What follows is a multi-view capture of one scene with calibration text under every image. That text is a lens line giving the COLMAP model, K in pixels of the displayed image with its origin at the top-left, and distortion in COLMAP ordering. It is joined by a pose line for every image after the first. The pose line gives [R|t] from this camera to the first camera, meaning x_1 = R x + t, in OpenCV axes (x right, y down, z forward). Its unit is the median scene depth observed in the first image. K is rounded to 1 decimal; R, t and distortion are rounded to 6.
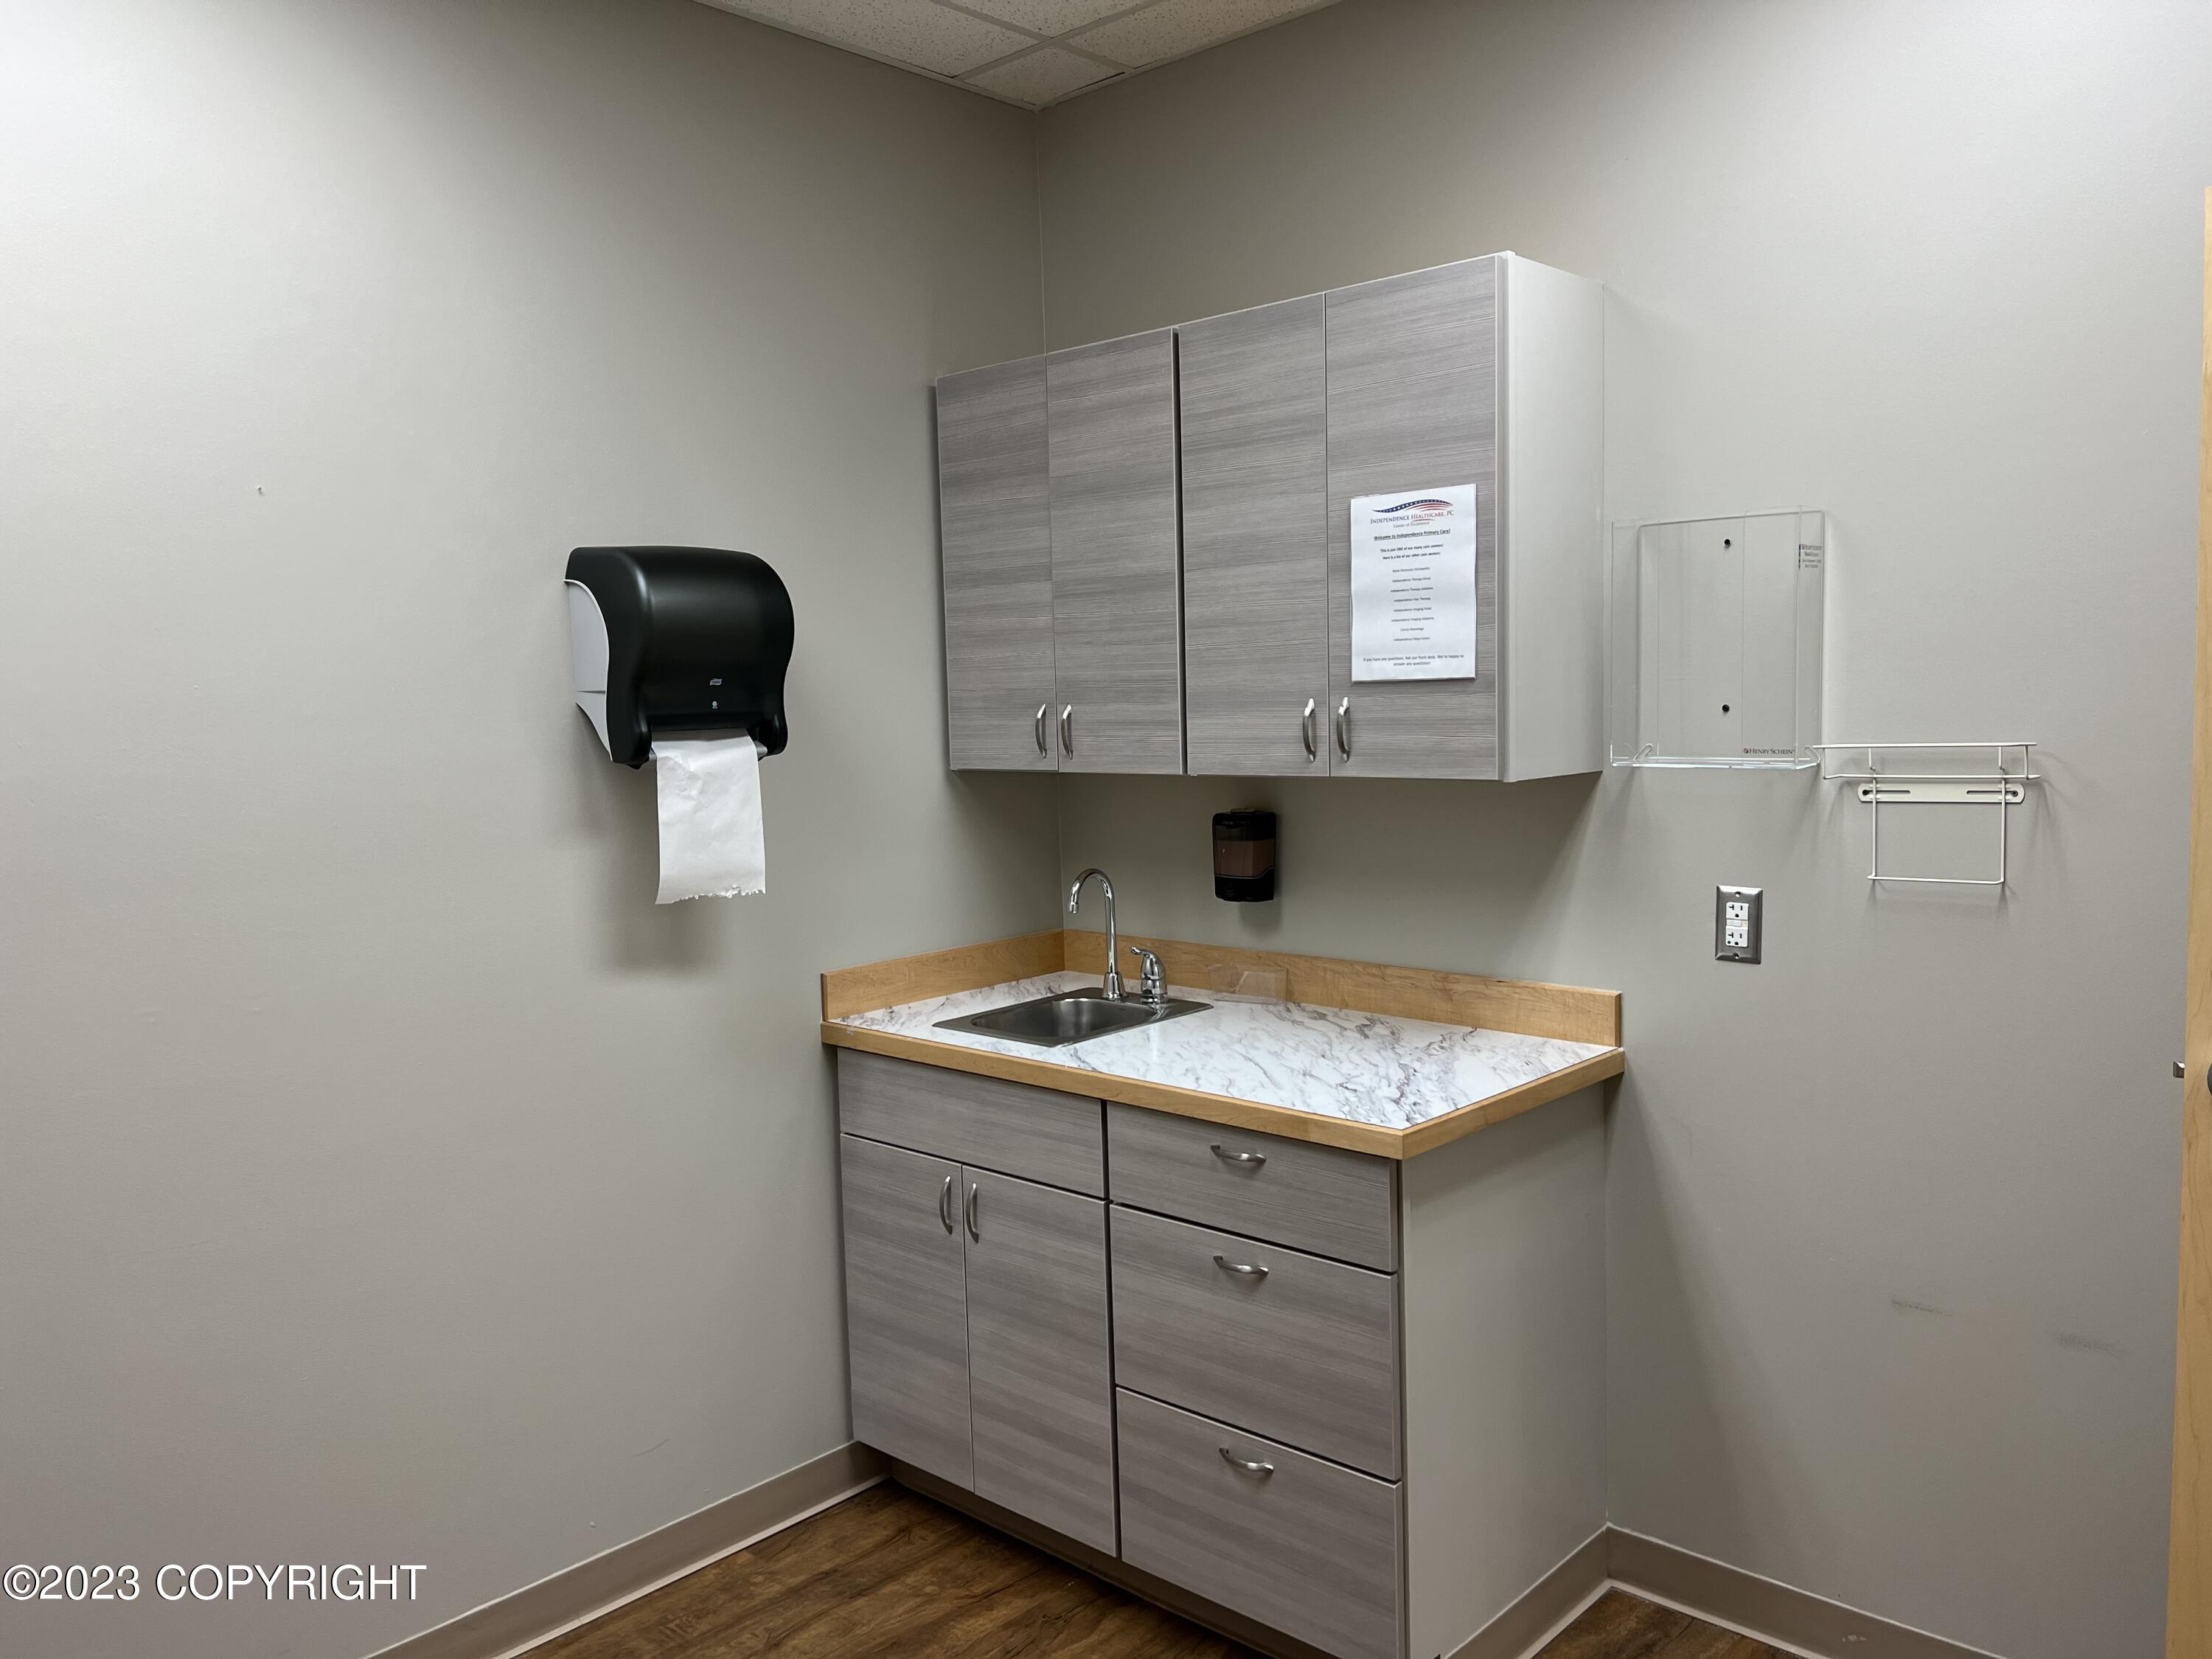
lens RADIAL K [[1668.1, 0, 1116.1], [0, 1668.1, 838.0], [0, 0, 1]] dist [0.026891, -0.001542]
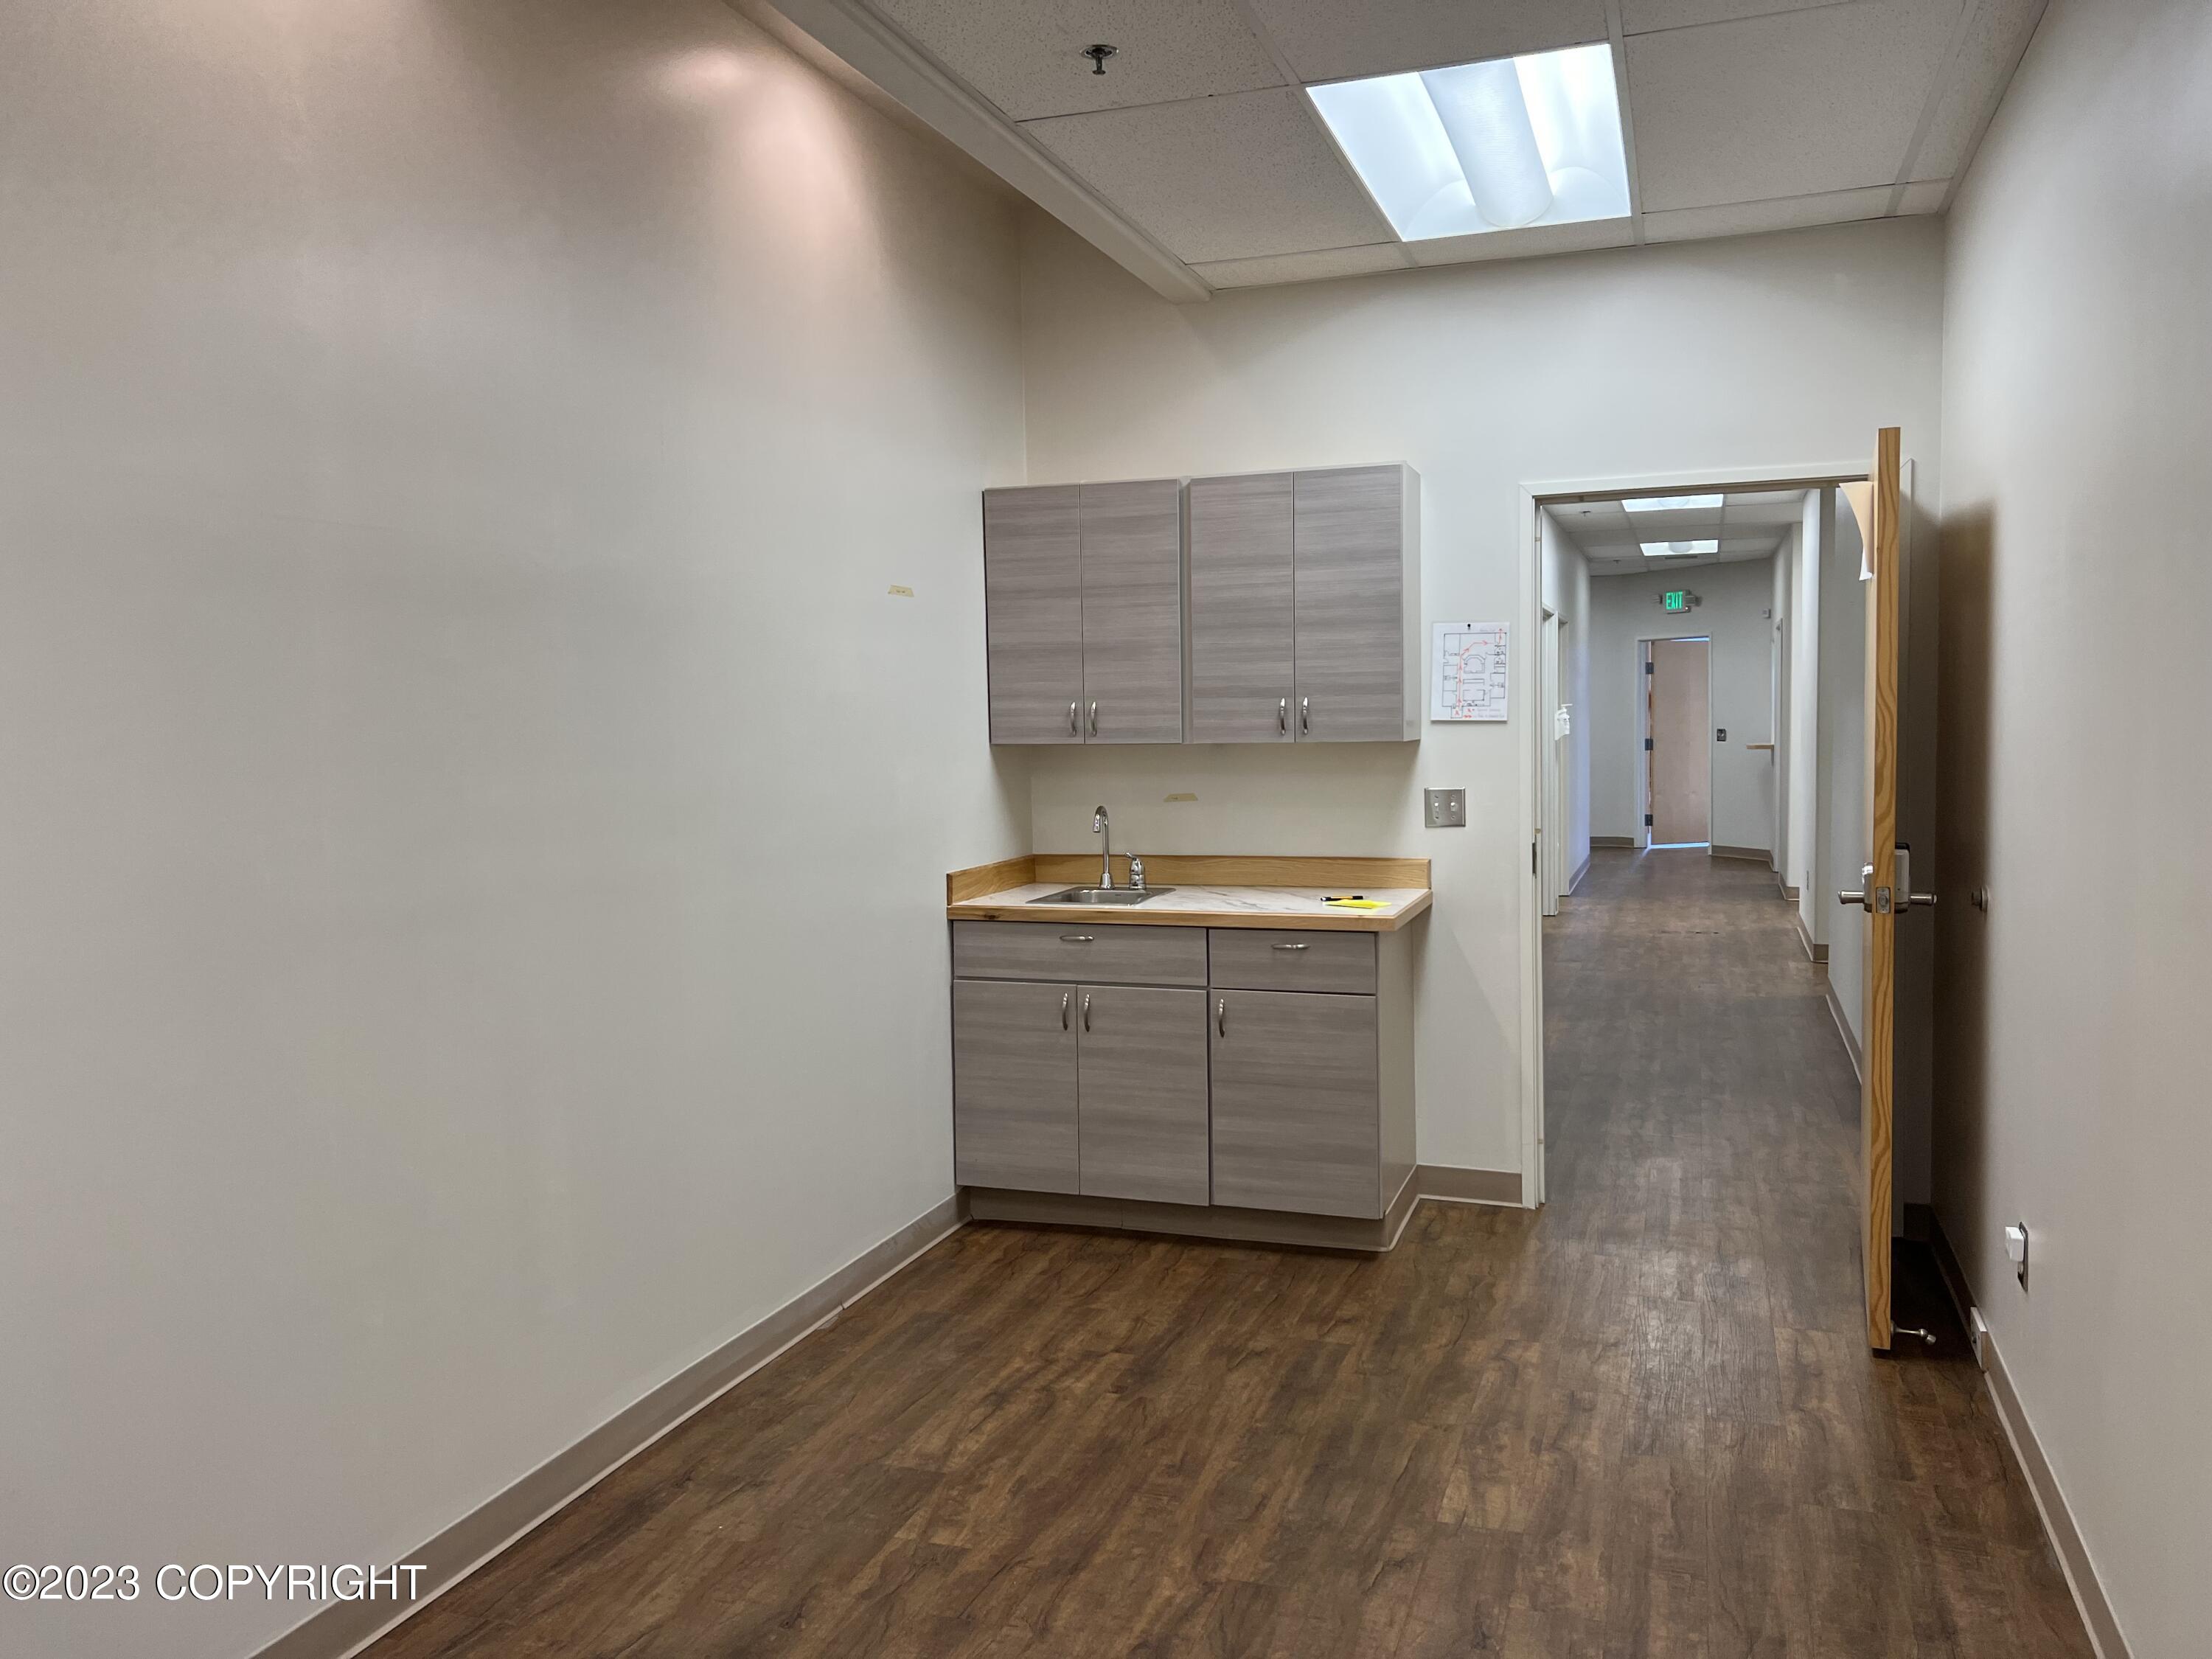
lens RADIAL K [[1668.1, 0, 1116.1], [0, 1668.1, 838.0], [0, 0, 1]] dist [0.026891, -0.001542]
pose [[0.912768, -0.028802, 0.407461, -0.654312], [0.026366, 0.999585, 0.011595, 0.035025], [-0.407626, 0.000160, 0.913149, -0.444043]]
